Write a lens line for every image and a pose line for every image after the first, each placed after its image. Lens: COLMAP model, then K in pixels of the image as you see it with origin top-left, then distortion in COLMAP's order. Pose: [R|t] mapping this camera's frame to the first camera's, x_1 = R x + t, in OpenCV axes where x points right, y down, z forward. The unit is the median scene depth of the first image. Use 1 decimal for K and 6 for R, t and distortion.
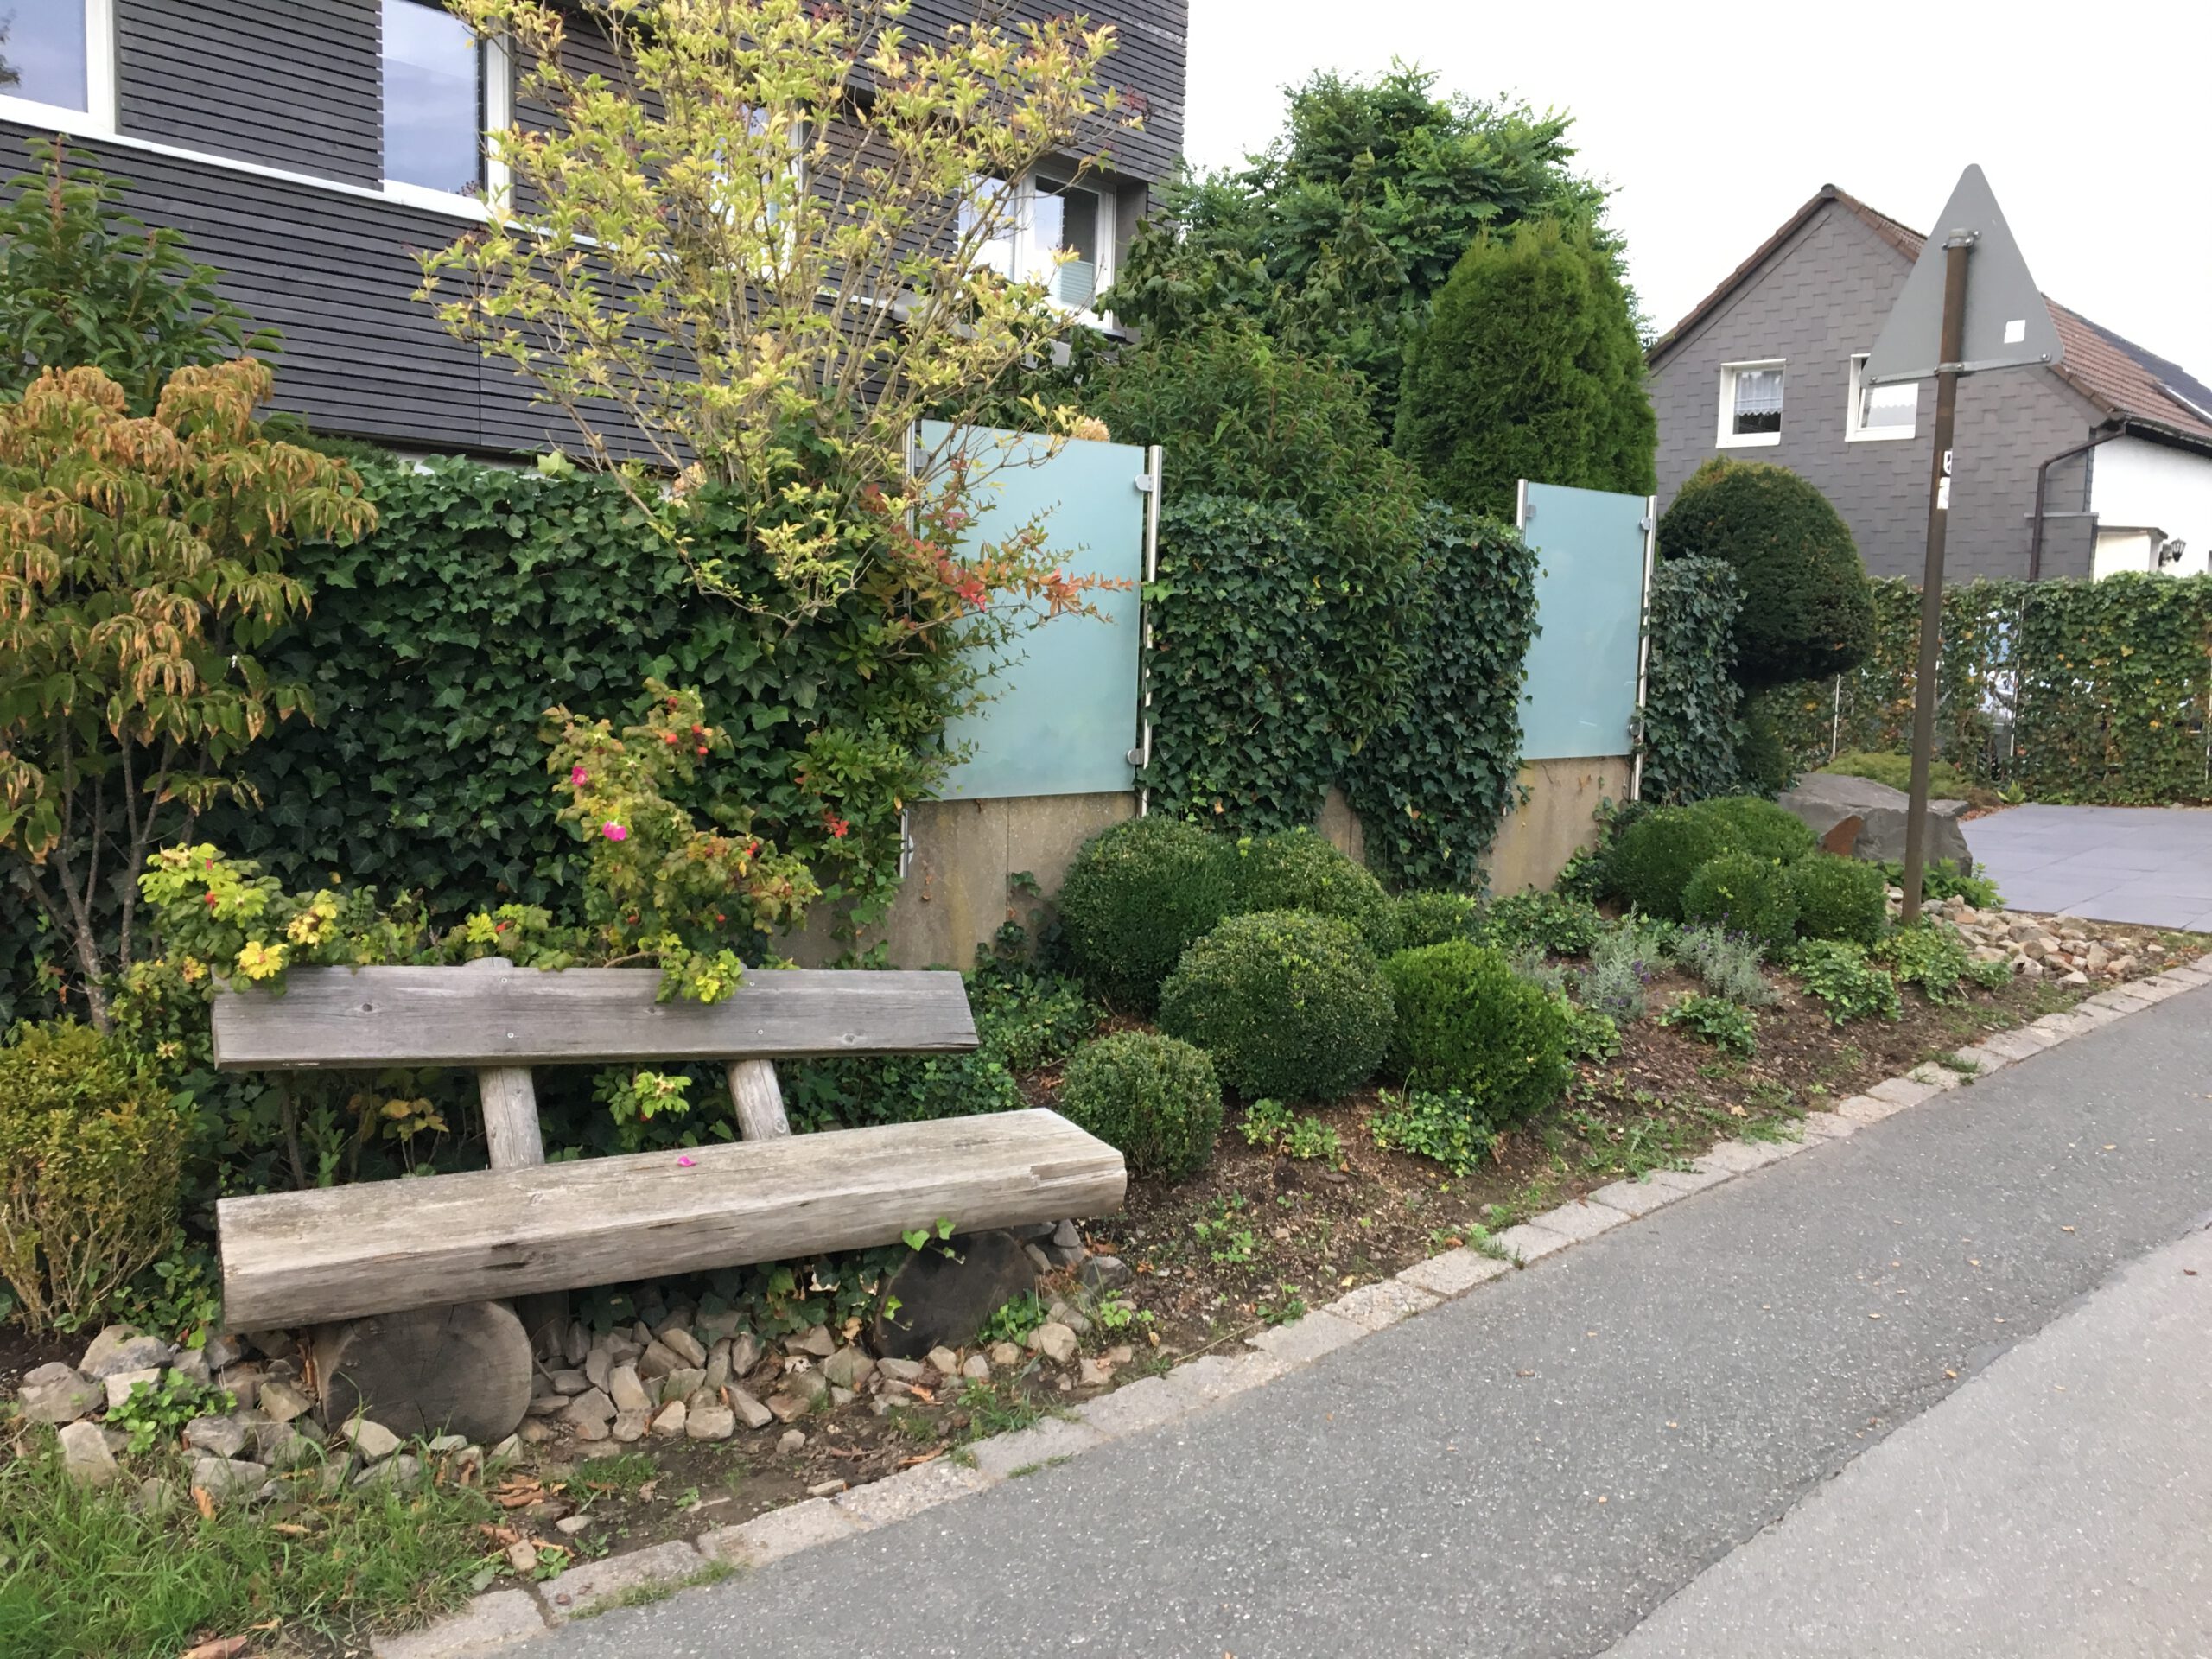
lens RADIAL K [[1848.3, 0, 1092.3], [0, 1848.3, 812.2], [0, 0, 1]] dist [0.074704, -0.098961]
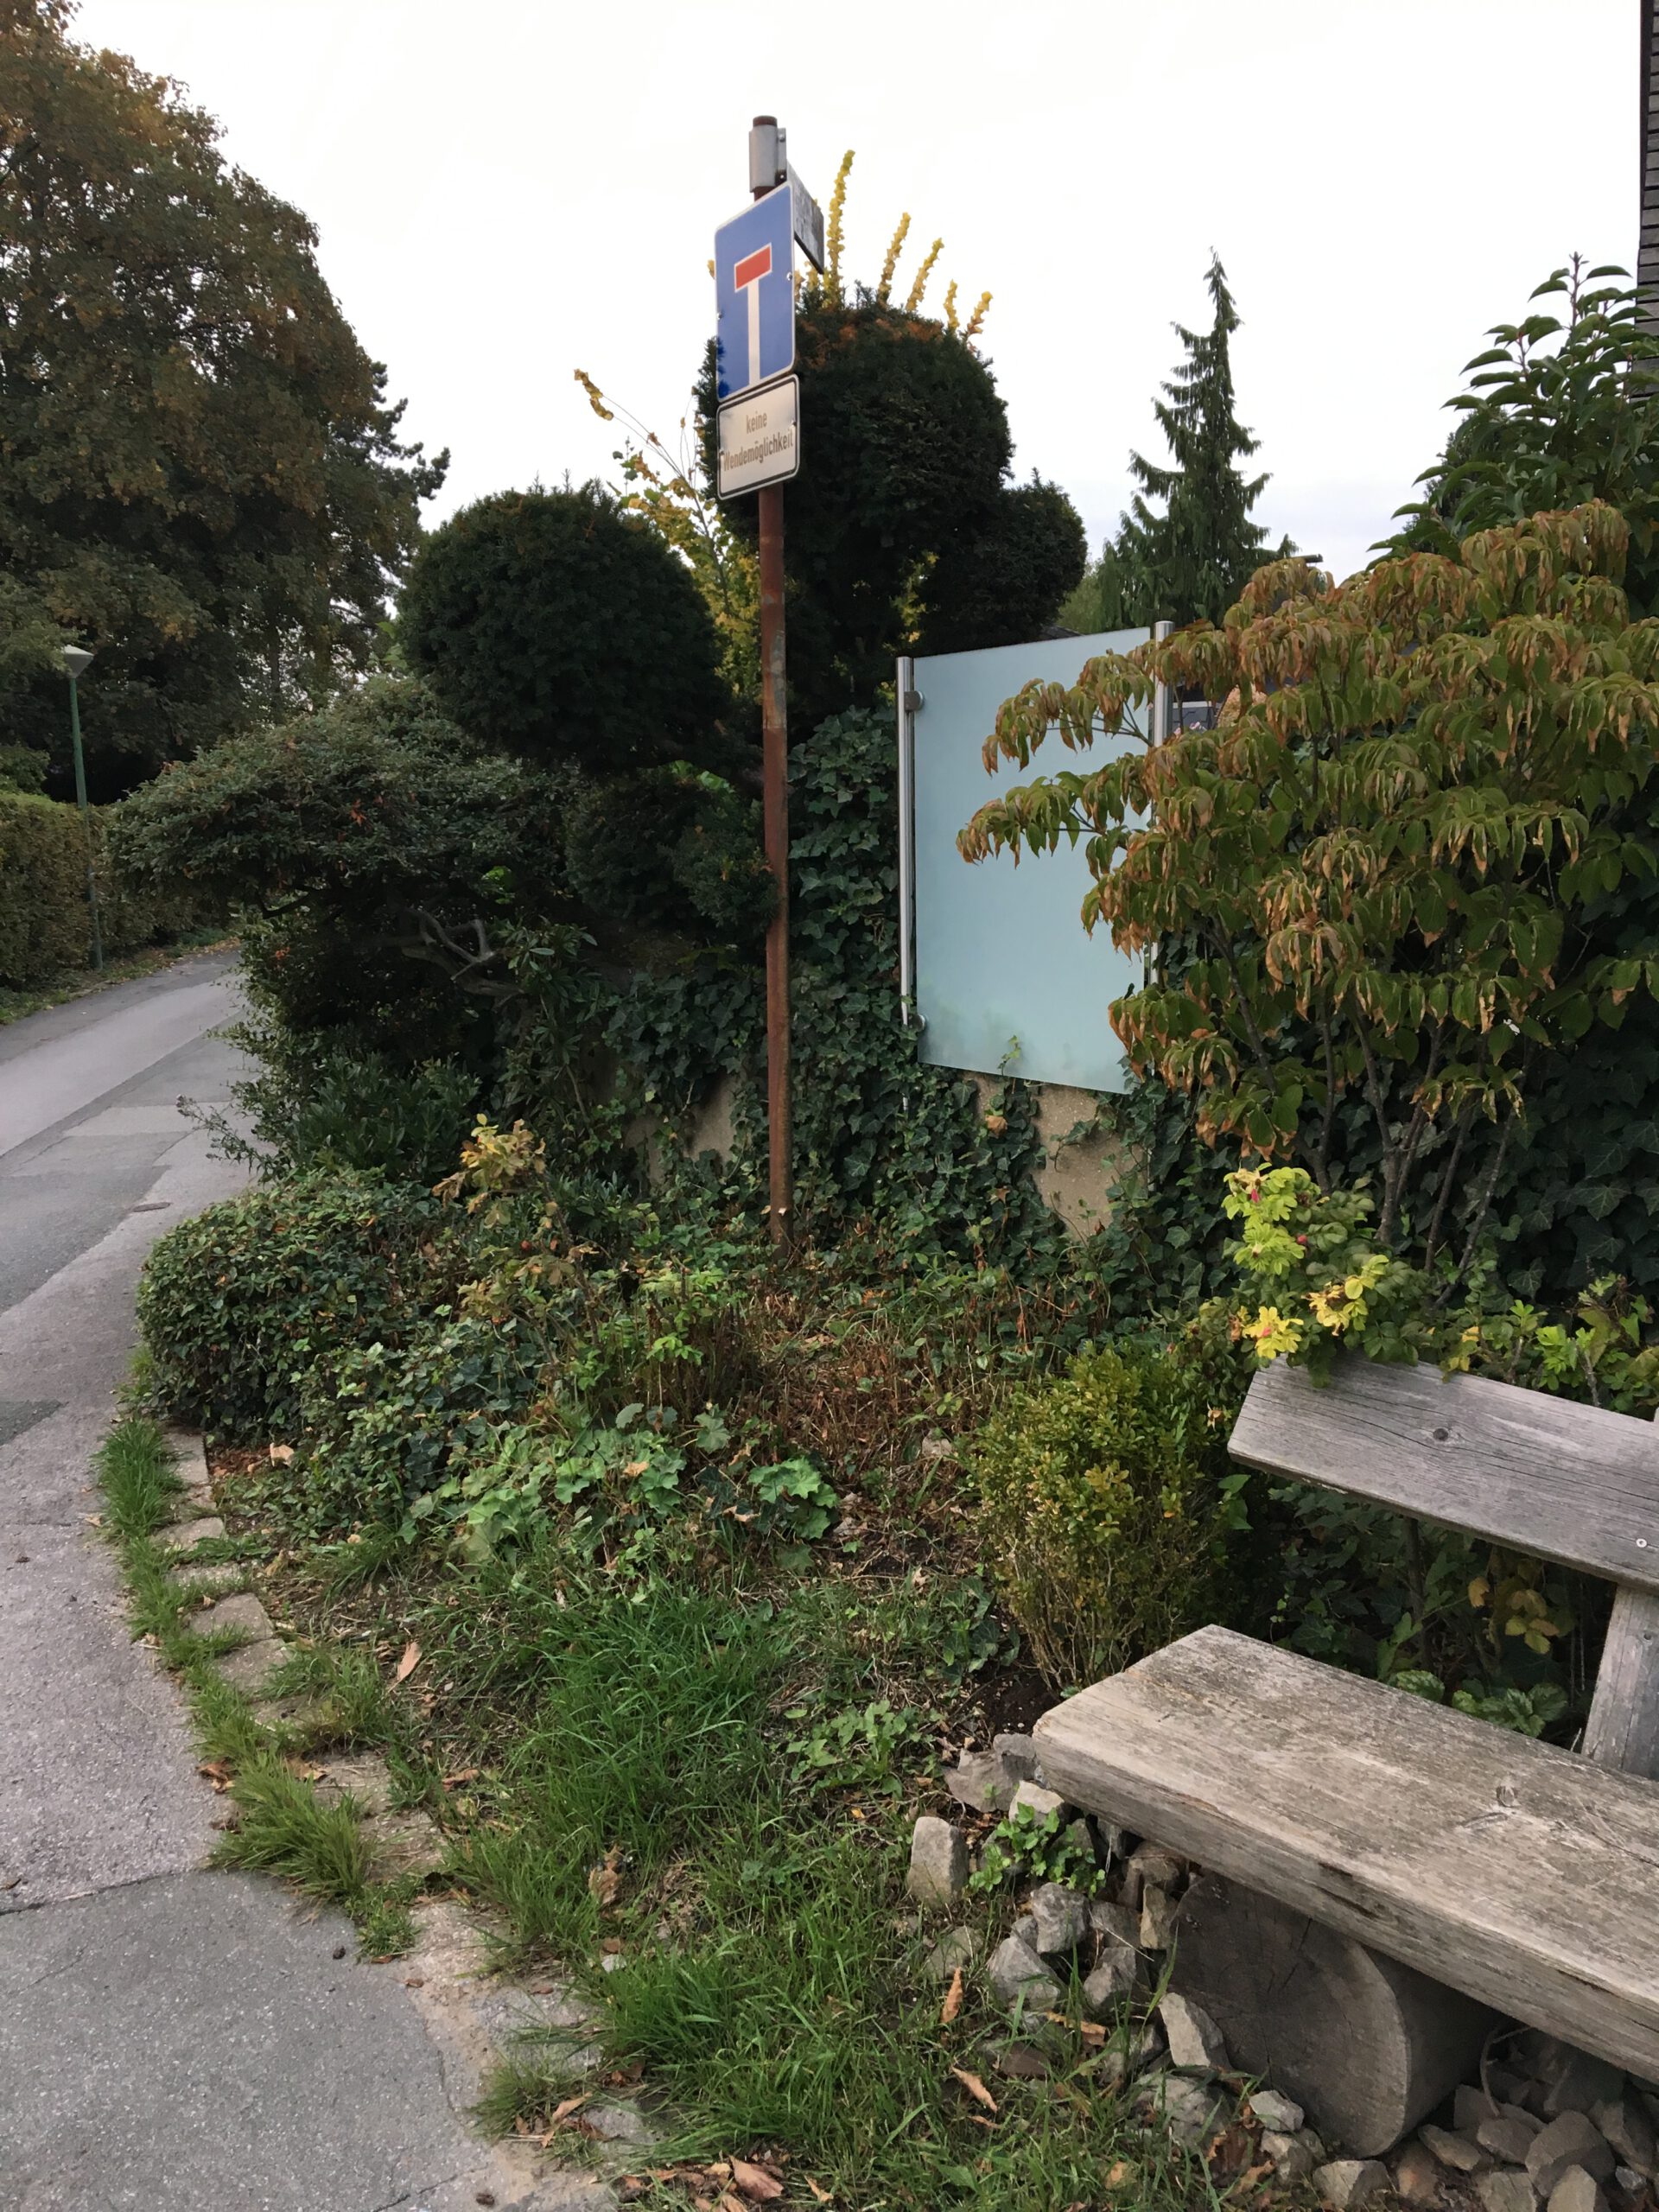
lens RADIAL K [[1848.3, 0, 834.6], [0, 1848.3, 1101.0], [0, 0, 1]] dist [0.074704, -0.098961]
pose [[0.295583, 0.110672, -0.948885, 0.101955], [-0.074882, 0.992895, 0.092479, -0.035613], [0.952378, 0.043719, 0.301770, 0.312901]]
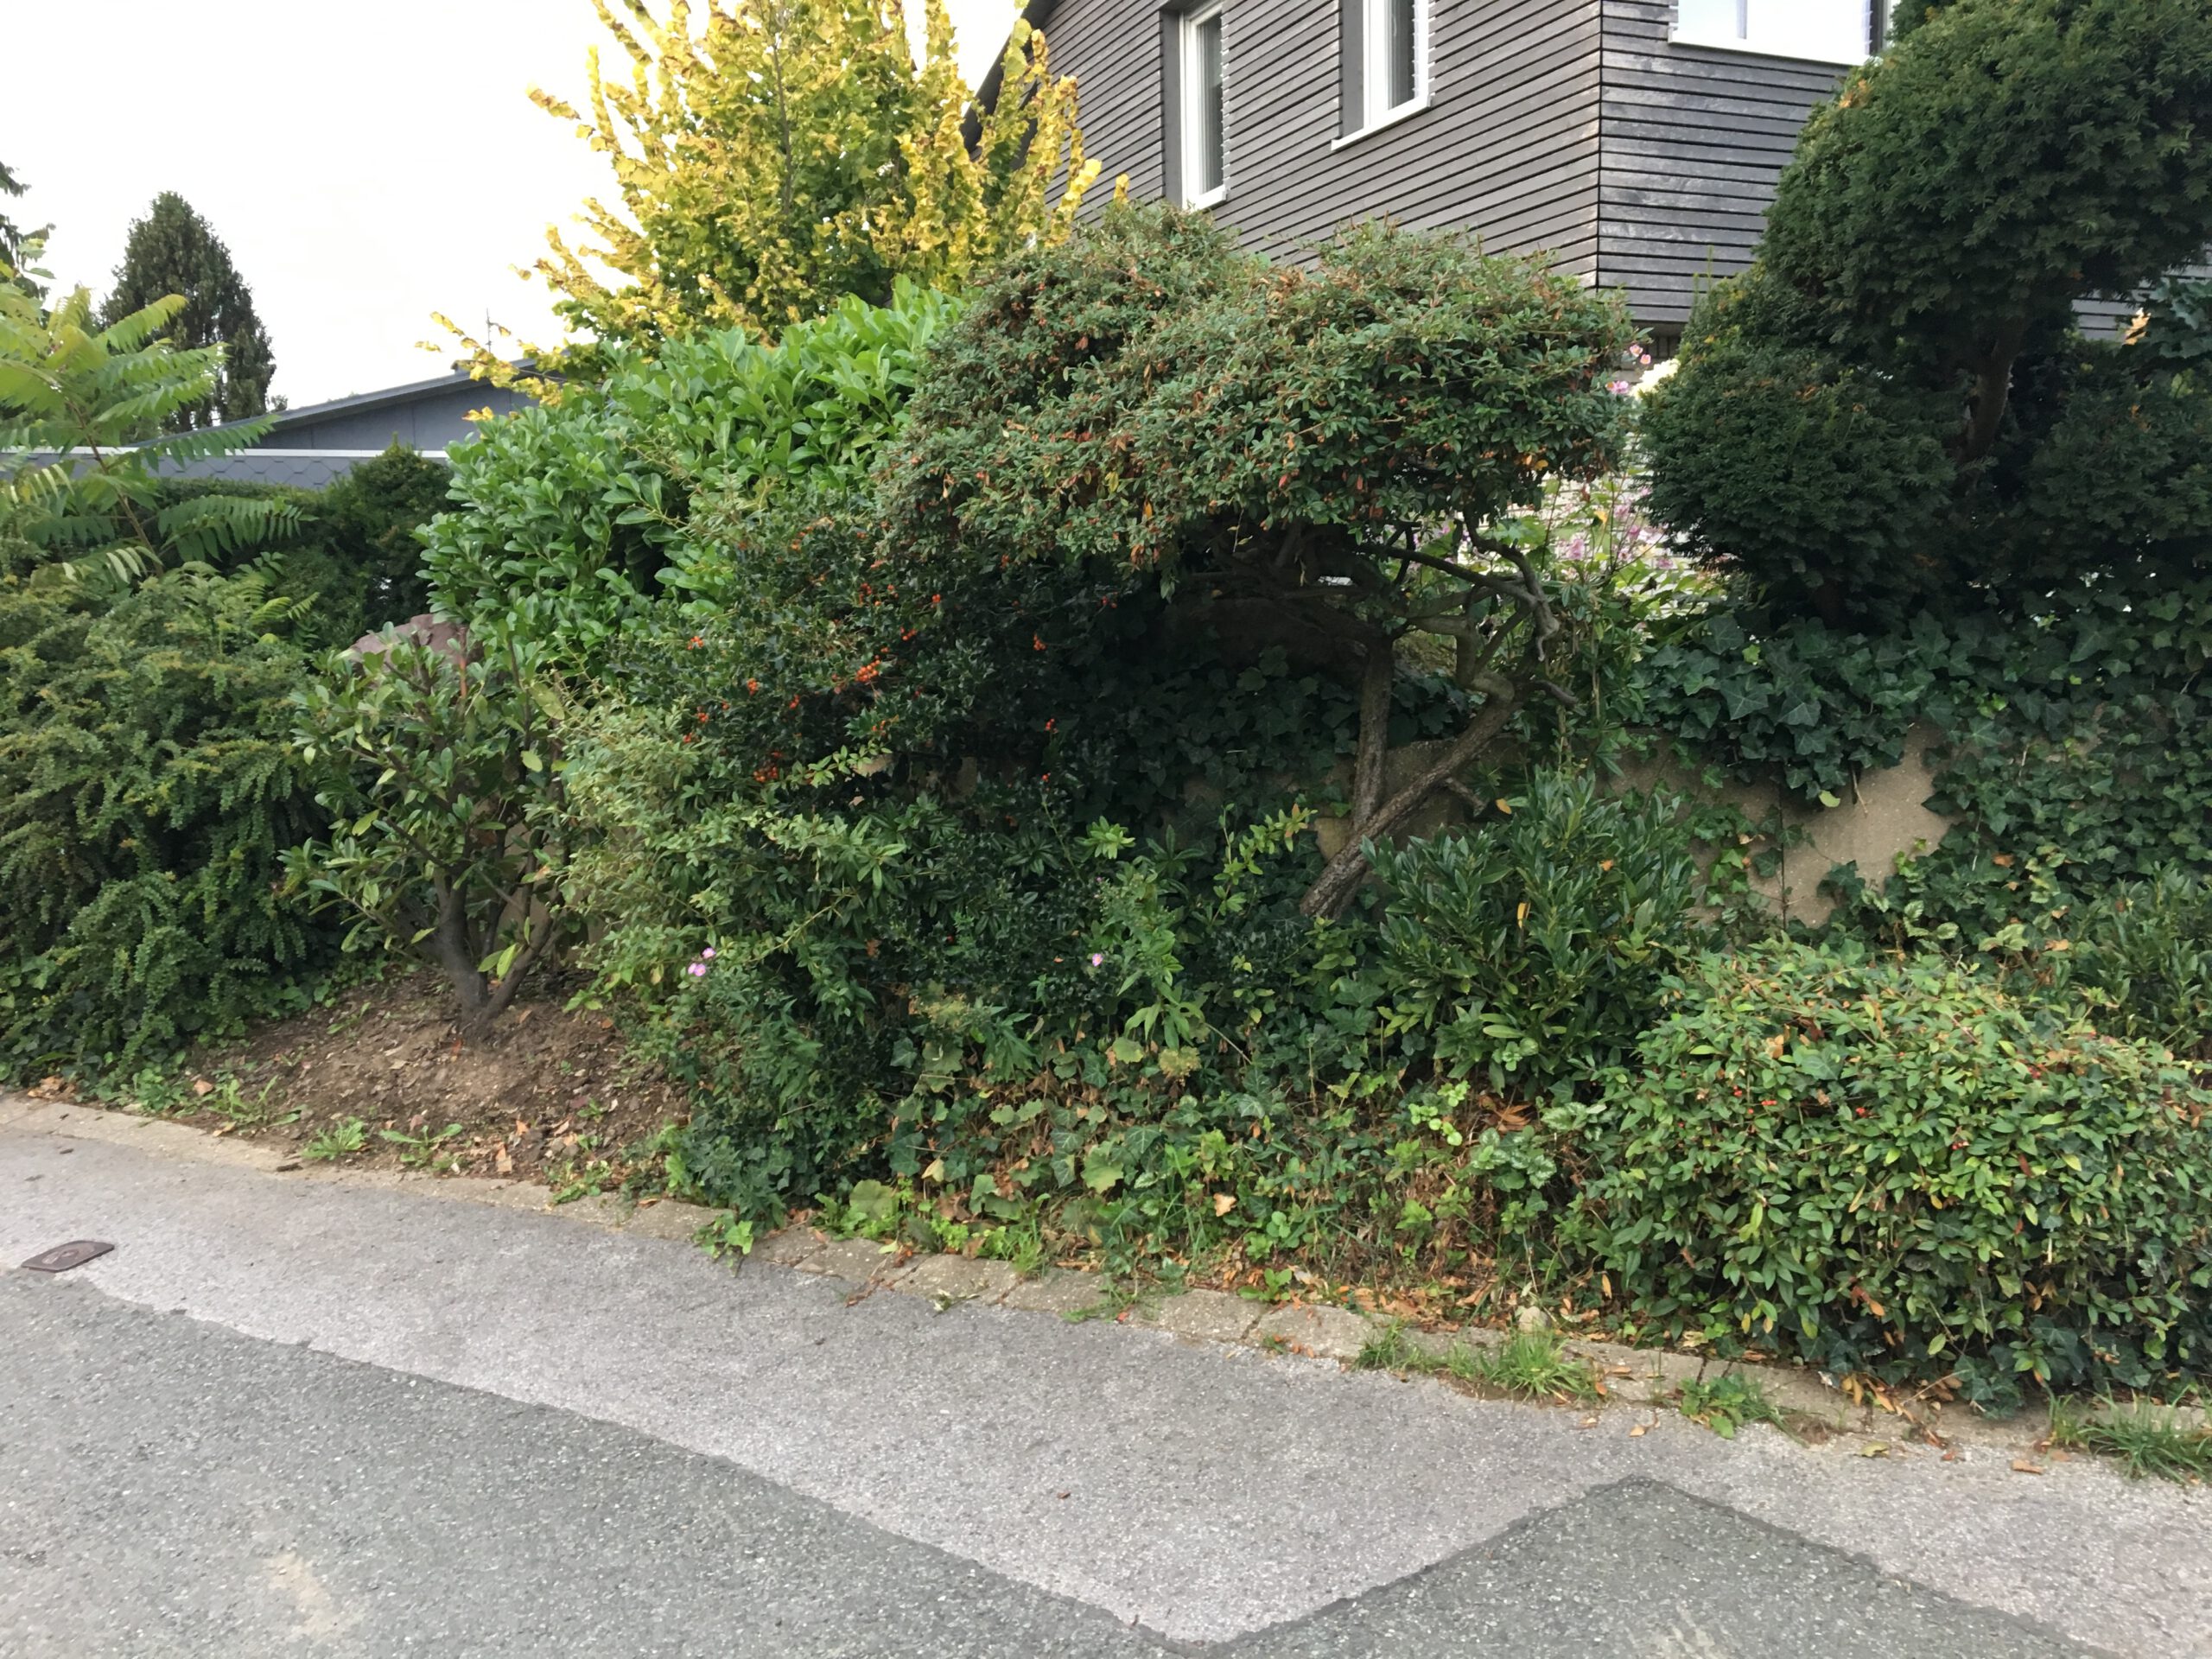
lens RADIAL K [[1848.3, 0, 1102.1], [0, 1848.3, 824.4], [0, 0, 1]] dist [0.074704, -0.098961]
pose [[0.907409, -0.005834, -0.420207, -0.703297], [0.012663, 0.999829, 0.013465, 0.044965], [0.420057, -0.017540, 0.907328, -0.184903]]
